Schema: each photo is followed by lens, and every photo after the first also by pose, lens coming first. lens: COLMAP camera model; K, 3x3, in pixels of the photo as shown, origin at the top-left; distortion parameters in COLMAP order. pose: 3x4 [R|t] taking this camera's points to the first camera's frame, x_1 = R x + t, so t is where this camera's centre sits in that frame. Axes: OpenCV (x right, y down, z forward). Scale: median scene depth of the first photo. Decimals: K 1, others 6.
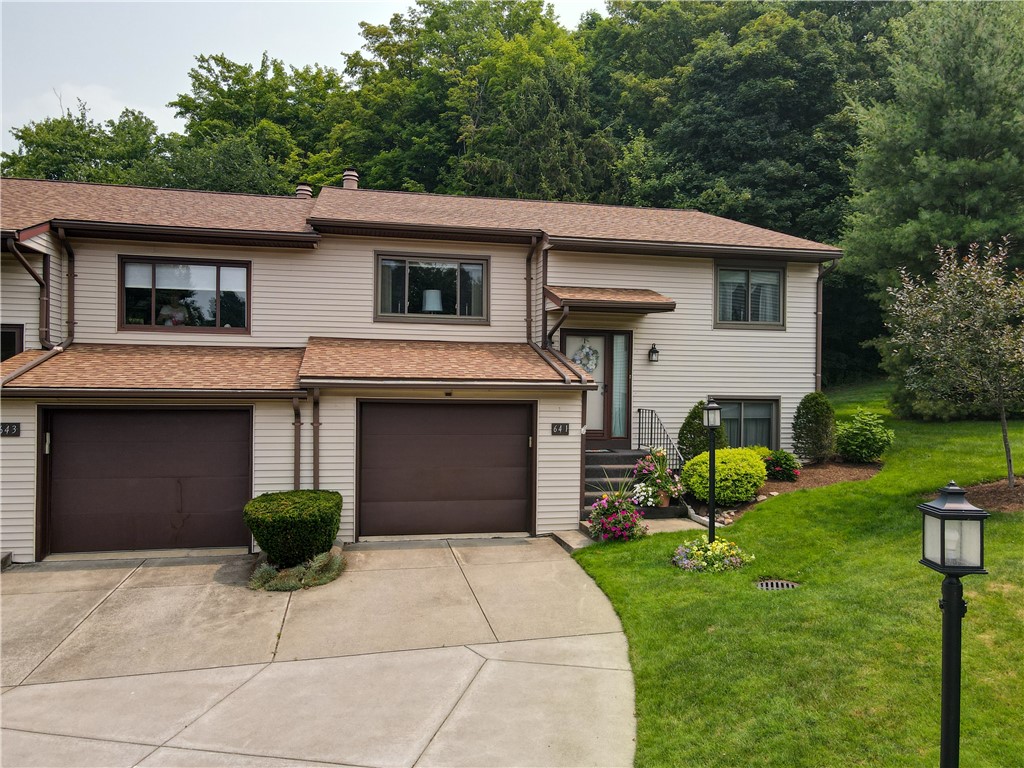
lens RADIAL K [[744.8, 0, 513.6], [0, 744.8, 381.1], [0, 0, 1]] dist [0.001901, 0.007849]
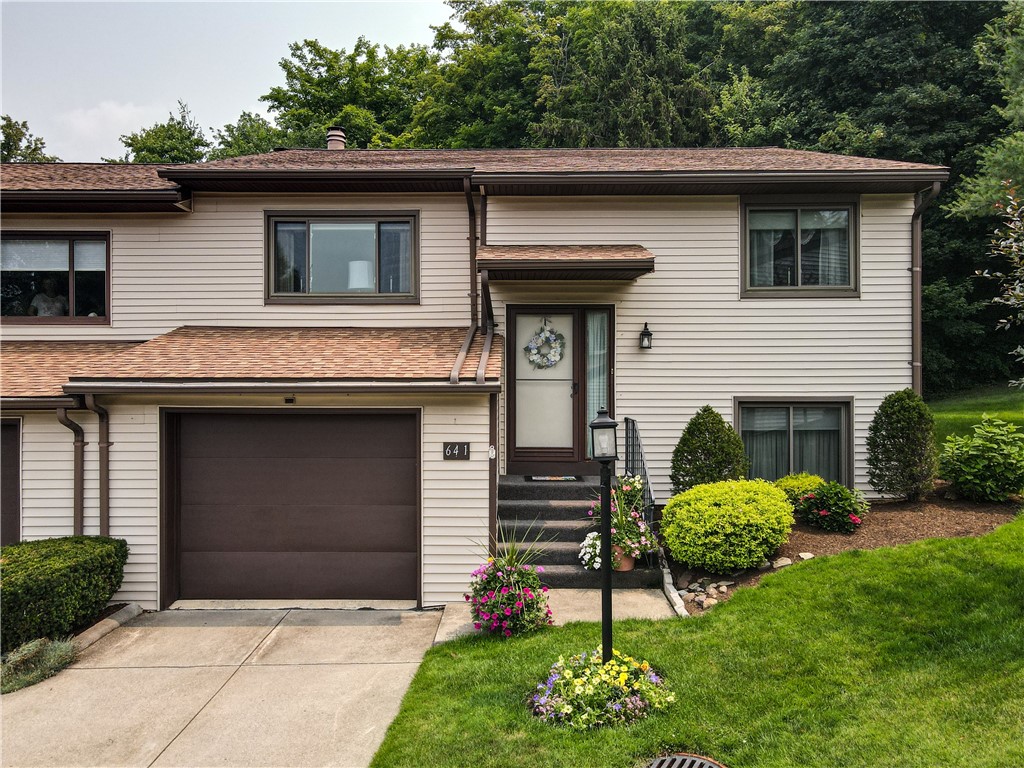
lens RADIAL K [[767.7, 0, 512.3], [0, 767.7, 373.9], [0, 0, 1]] dist [0.009492, 0.005361]
pose [[0.976549, -0.014794, -0.214785, 0.219568], [0.013730, 0.999885, -0.006447, 0.000040], [0.214856, 0.003347, 0.976640, 0.278990]]
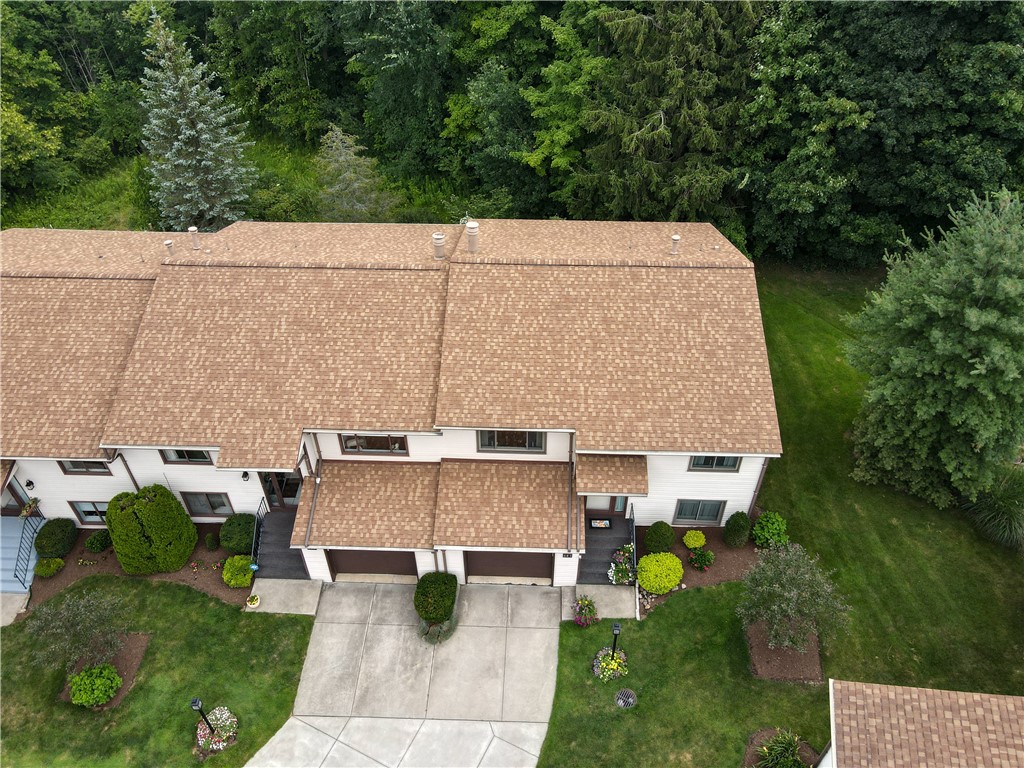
lens RADIAL K [[744.8, 0, 513.6], [0, 744.8, 381.1], [0, 0, 1]] dist [0.001901, 0.007849]
pose [[0.969059, 0.150896, -0.195336, 0.195914], [0.012146, 0.761262, 0.648330, -1.266090], [0.246532, -0.630643, 0.735875, -0.129726]]
